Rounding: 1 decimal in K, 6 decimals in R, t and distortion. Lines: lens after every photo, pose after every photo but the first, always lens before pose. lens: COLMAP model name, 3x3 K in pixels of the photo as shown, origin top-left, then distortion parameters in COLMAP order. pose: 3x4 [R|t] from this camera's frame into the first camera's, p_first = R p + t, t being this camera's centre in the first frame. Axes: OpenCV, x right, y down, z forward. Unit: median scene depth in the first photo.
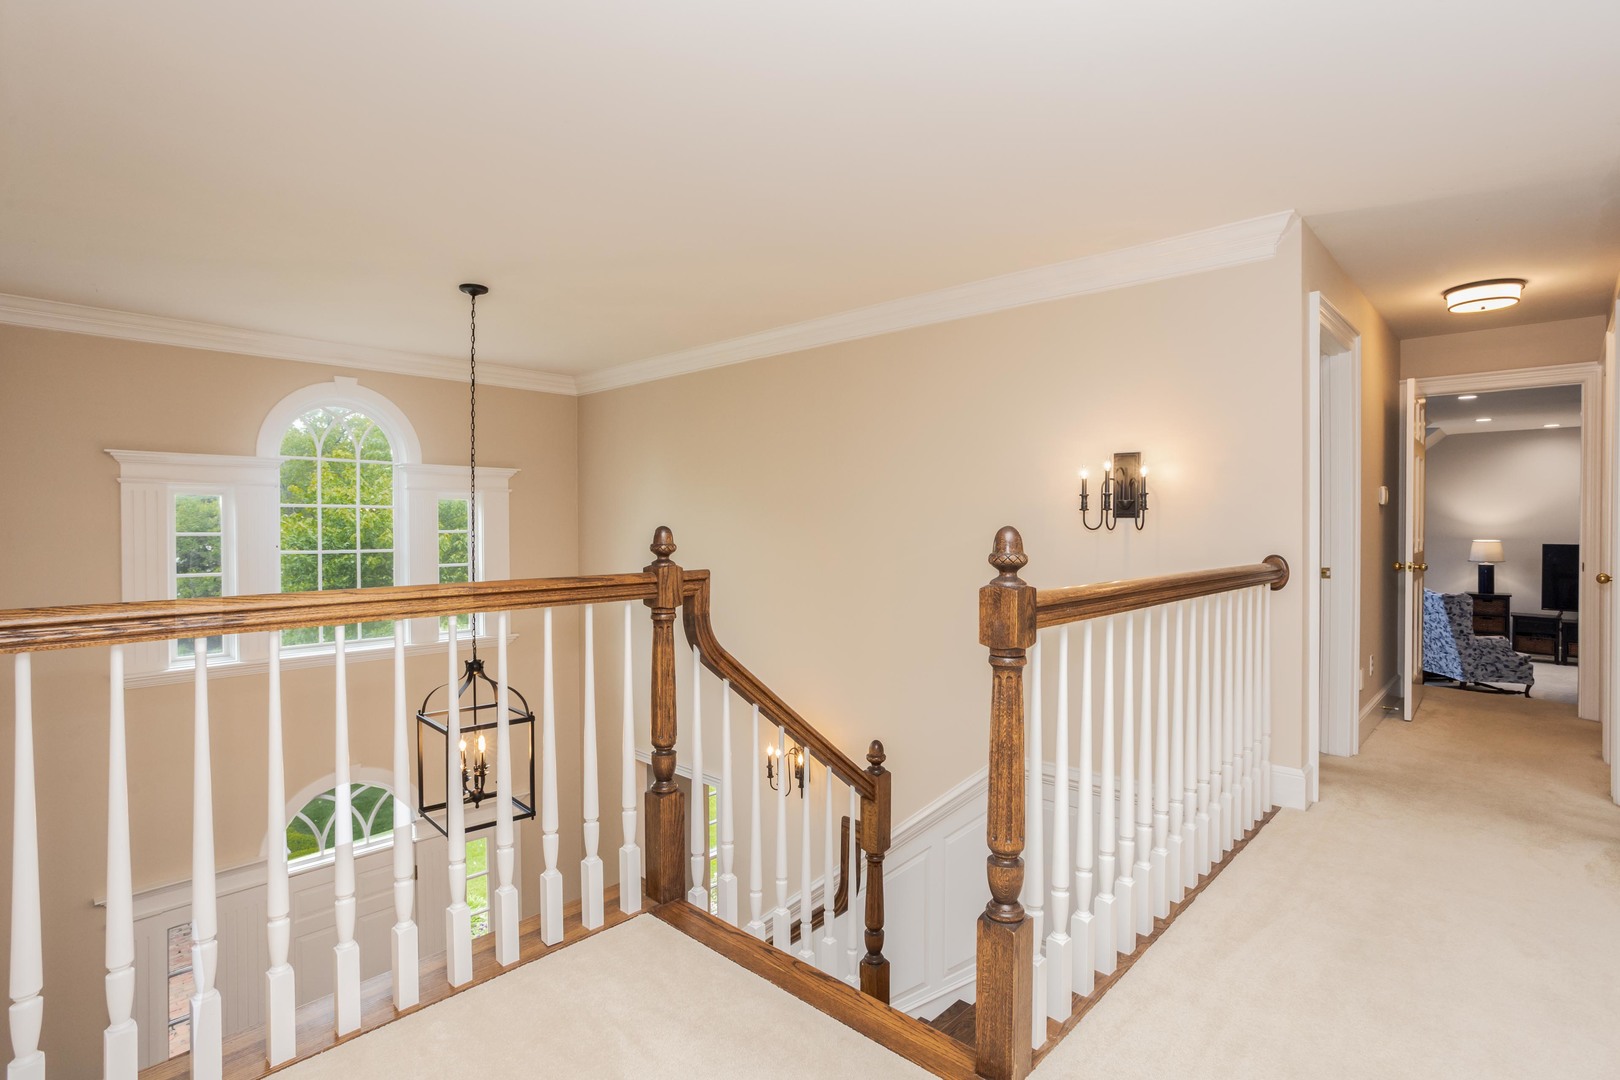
lens RADIAL K [[794.4, 0, 818.0], [0, 794.4, 538.9], [0, 0, 1]] dist [-0.047024, 0.027424]
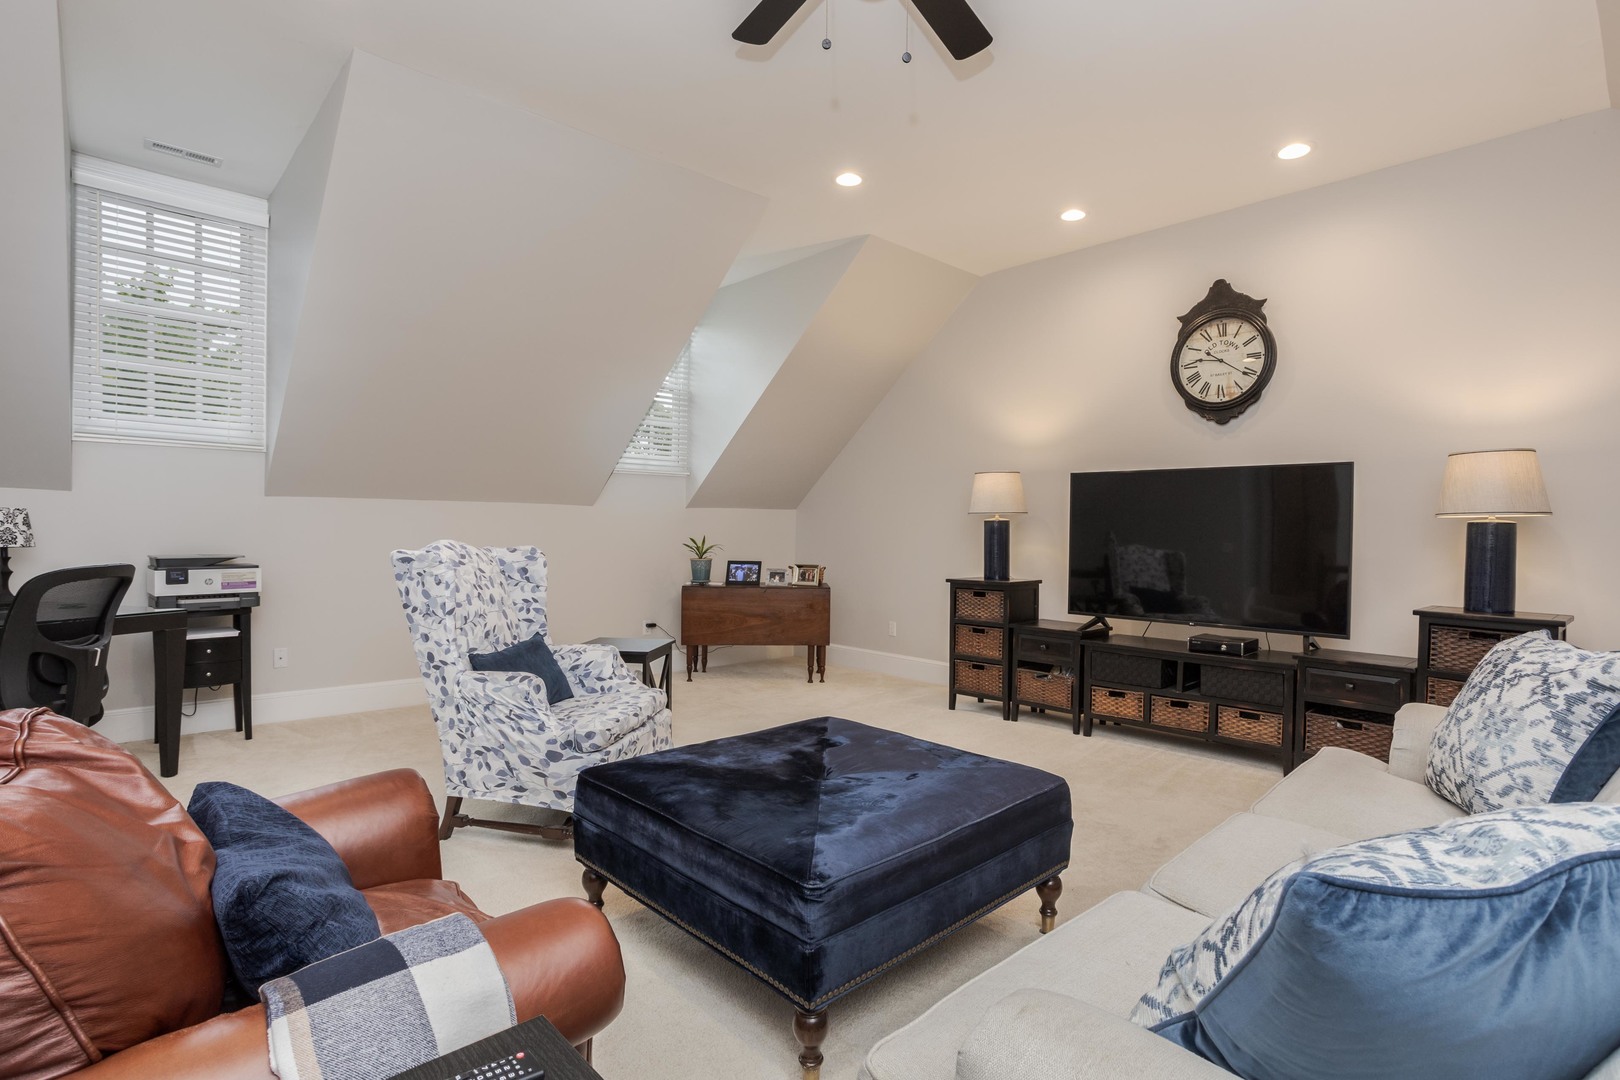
lens RADIAL K [[794.4, 0, 837.9], [0, 794.4, 529.9], [0, 0, 1]] dist [-0.047024, 0.027424]
pose [[0.998118, 0.010156, -0.060479, 1.025503], [-0.011348, 0.999747, -0.019410, 0.064906], [0.060267, 0.020060, 0.997981, 0.643355]]
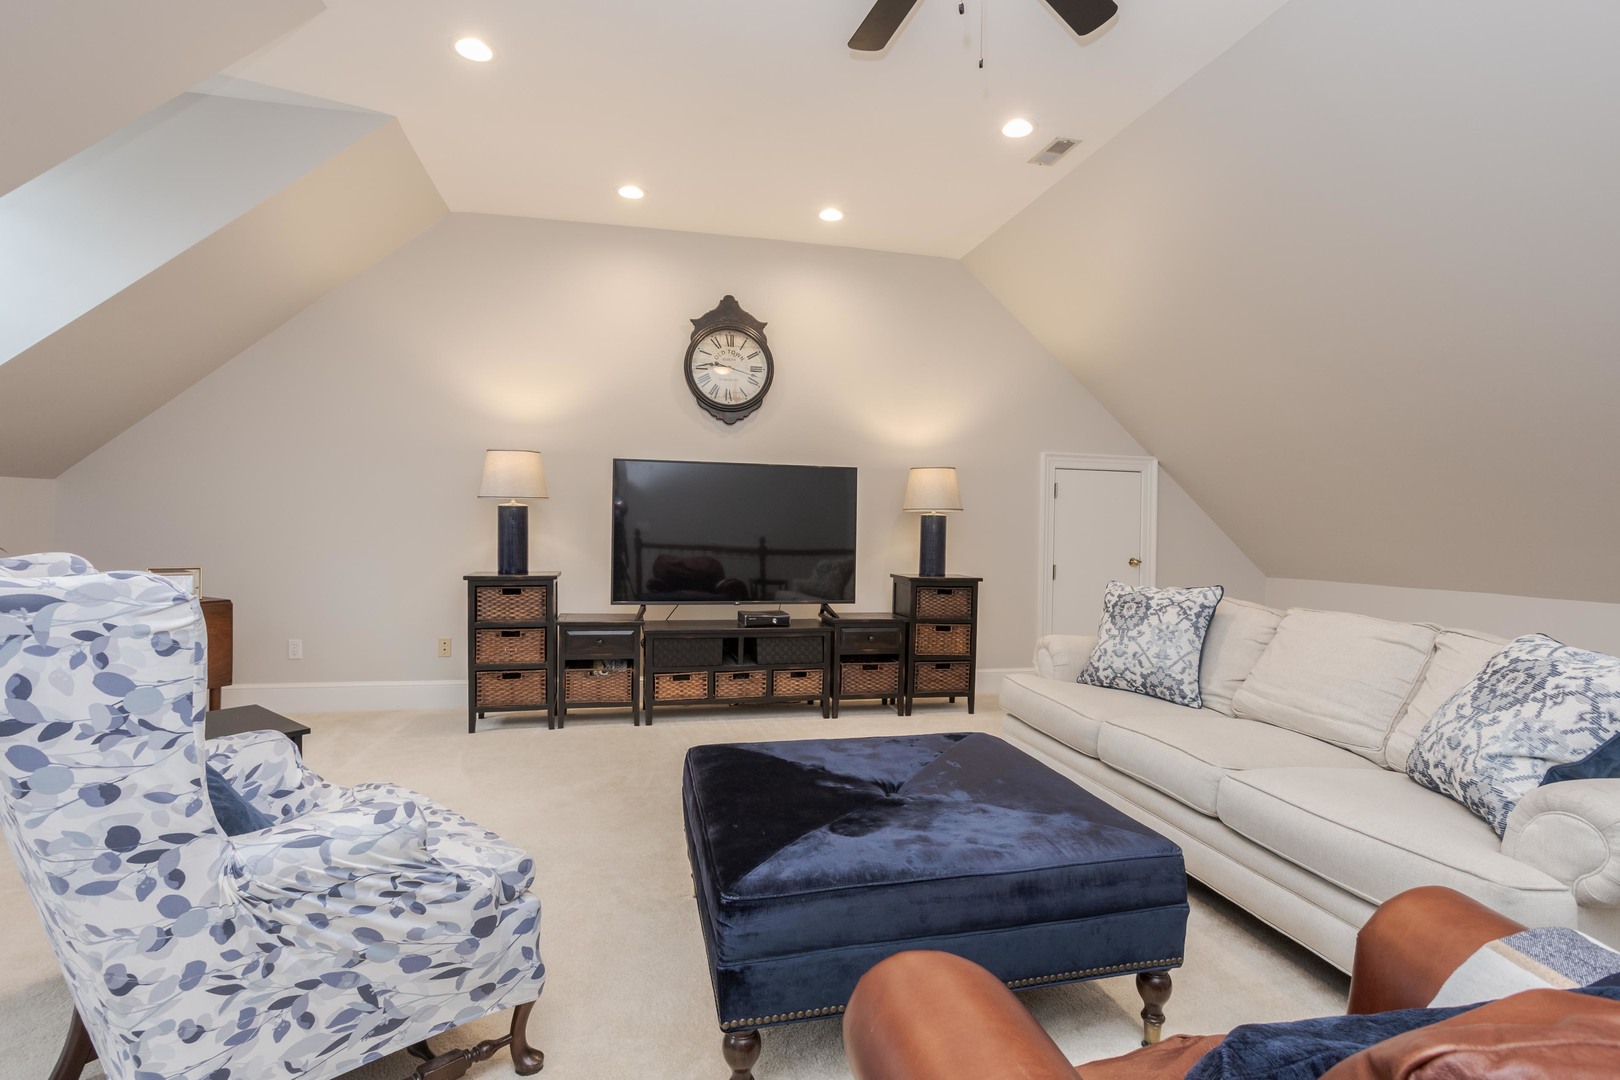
lens RADIAL K [[794.4, 0, 822.8], [0, 794.4, 529.6], [0, 0, 1]] dist [-0.047024, 0.027424]
pose [[0.556270, 0.002226, 0.830999, 0.771447], [0.000916, 0.999994, -0.003291, 0.062076], [-0.831001, 0.002592, 0.556265, 0.804308]]
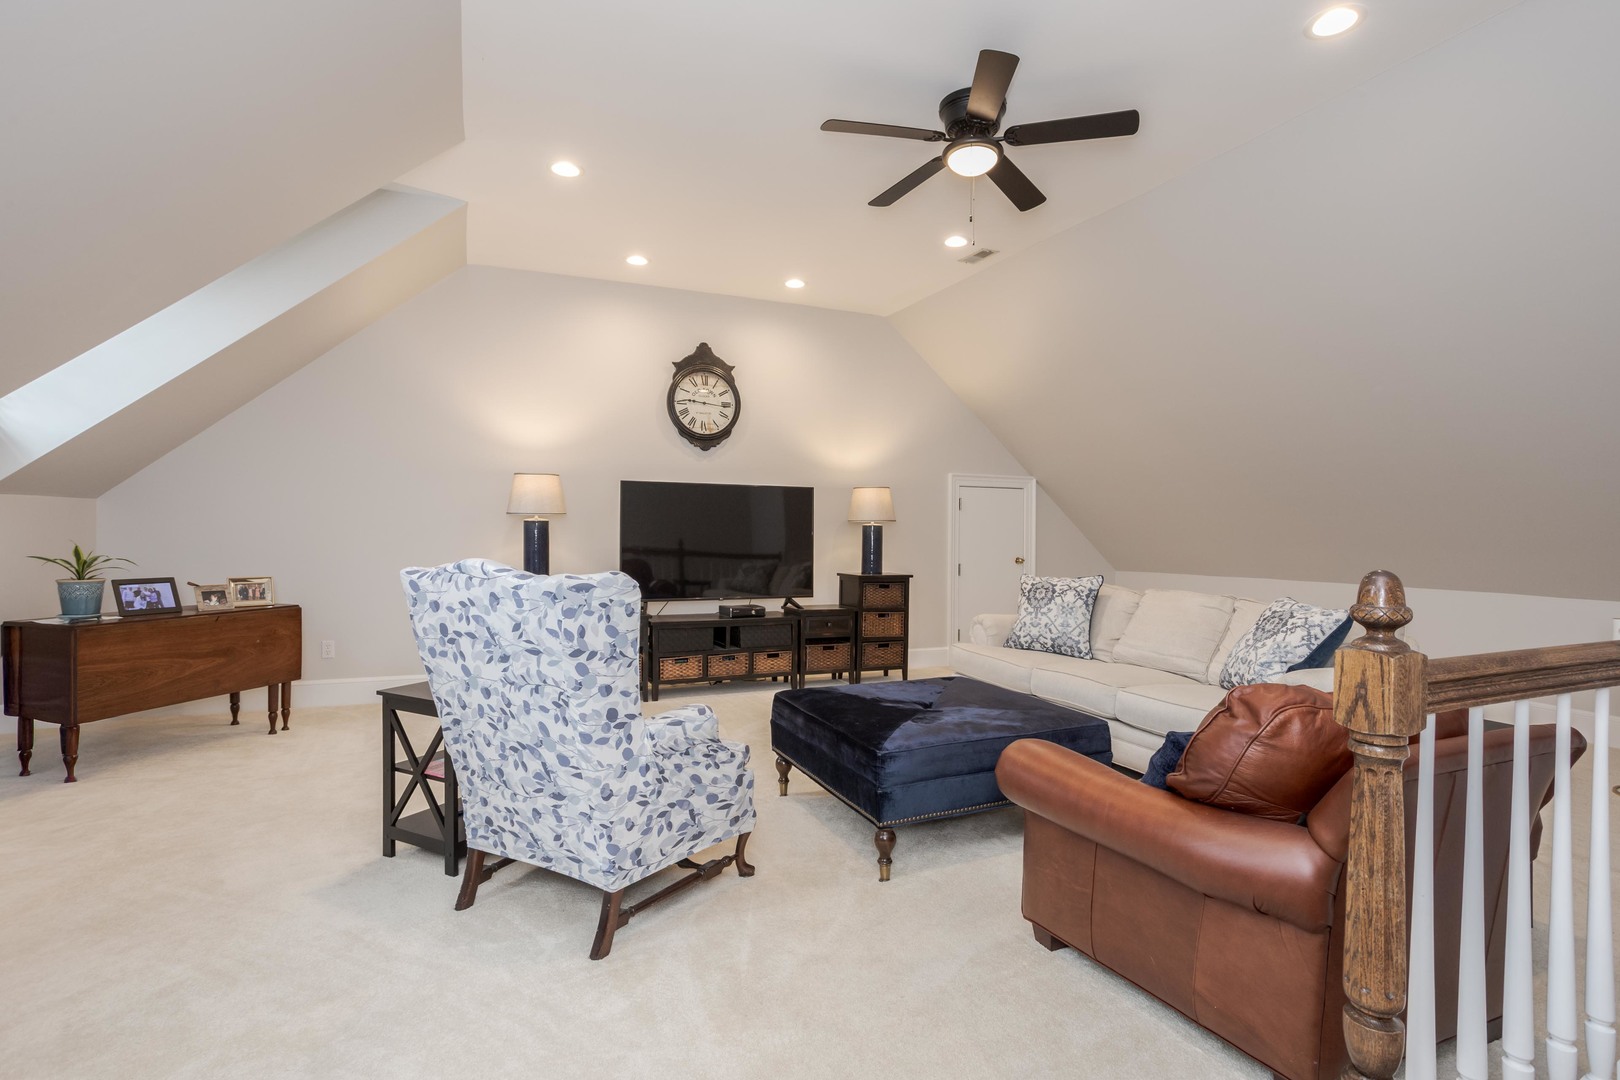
lens RADIAL K [[794.4, 0, 821.3], [0, 794.4, 529.5], [0, 0, 1]] dist [-0.047024, 0.027424]
pose [[0.394343, 0.002317, 0.918960, 0.599130], [0.009512, 0.999933, -0.006603, 0.057390], [-0.918914, 0.011345, 0.394295, 0.818325]]
